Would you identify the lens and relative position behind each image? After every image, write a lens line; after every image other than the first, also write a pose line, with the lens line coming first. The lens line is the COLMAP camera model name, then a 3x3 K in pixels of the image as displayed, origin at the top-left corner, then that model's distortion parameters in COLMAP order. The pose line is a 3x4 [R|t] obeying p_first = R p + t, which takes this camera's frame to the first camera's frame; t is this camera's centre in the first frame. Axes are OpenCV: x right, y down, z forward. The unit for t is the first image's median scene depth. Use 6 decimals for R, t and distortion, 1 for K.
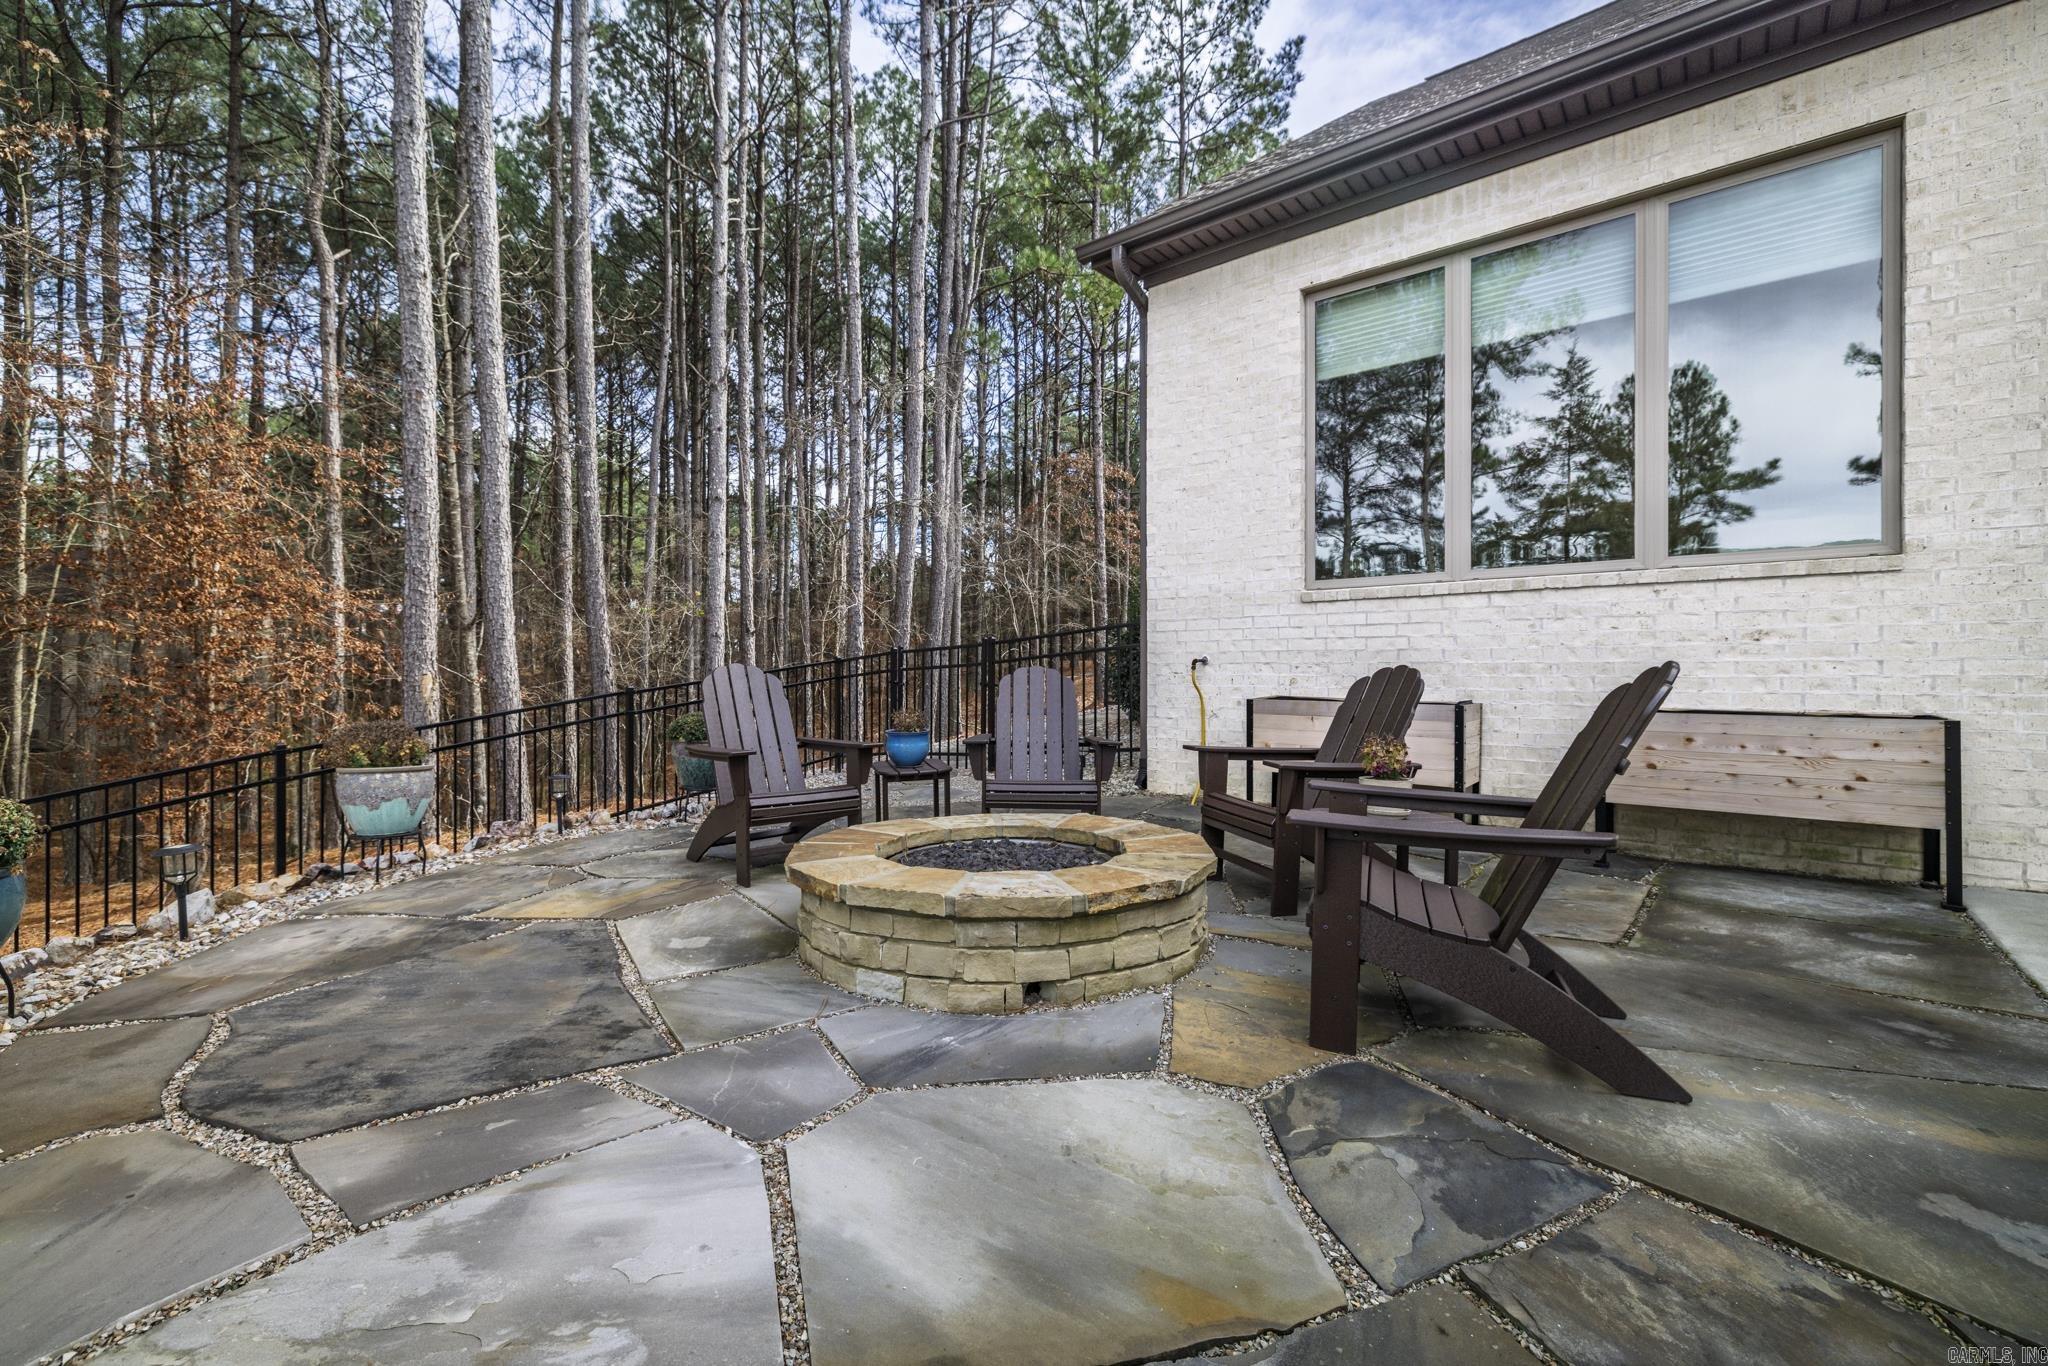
lens RADIAL K [[877.6, 0, 978.7], [0, 877.6, 658.5], [0, 0, 1]] dist [-0.000613, 0.000079]
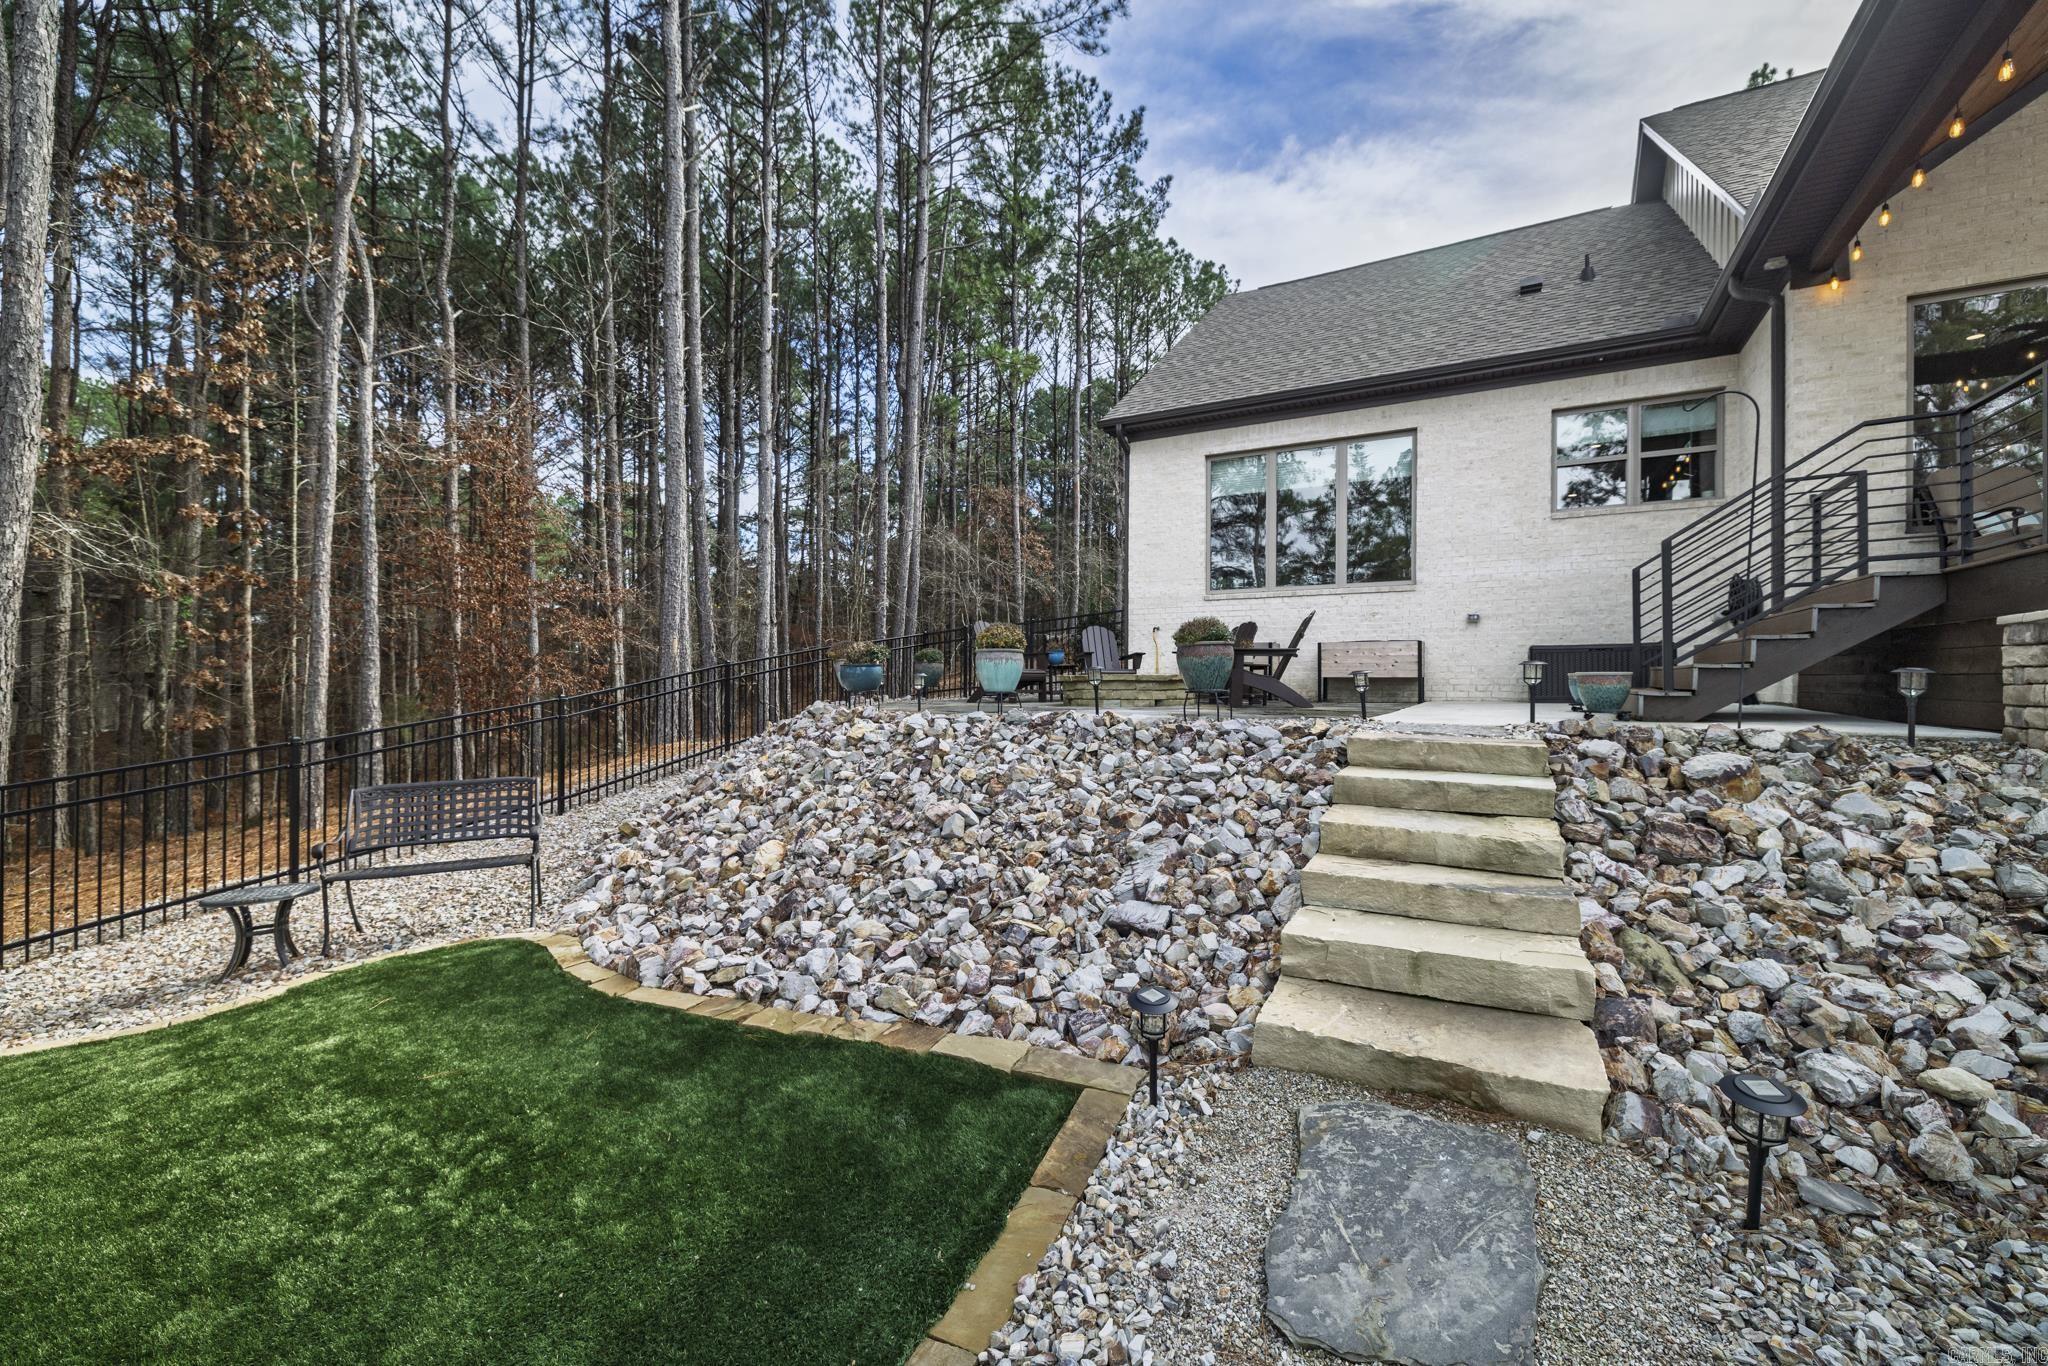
lens RADIAL K [[867.3, 0, 1015.1], [0, 867.3, 678.3], [0, 0, 1]] dist [-0.000665, 0.000057]
pose [[0.979416, 0.001581, 0.201845, -0.274885], [-0.004349, 0.999902, 0.013275, 0.054255], [-0.201805, -0.013879, 0.979327, -0.530711]]
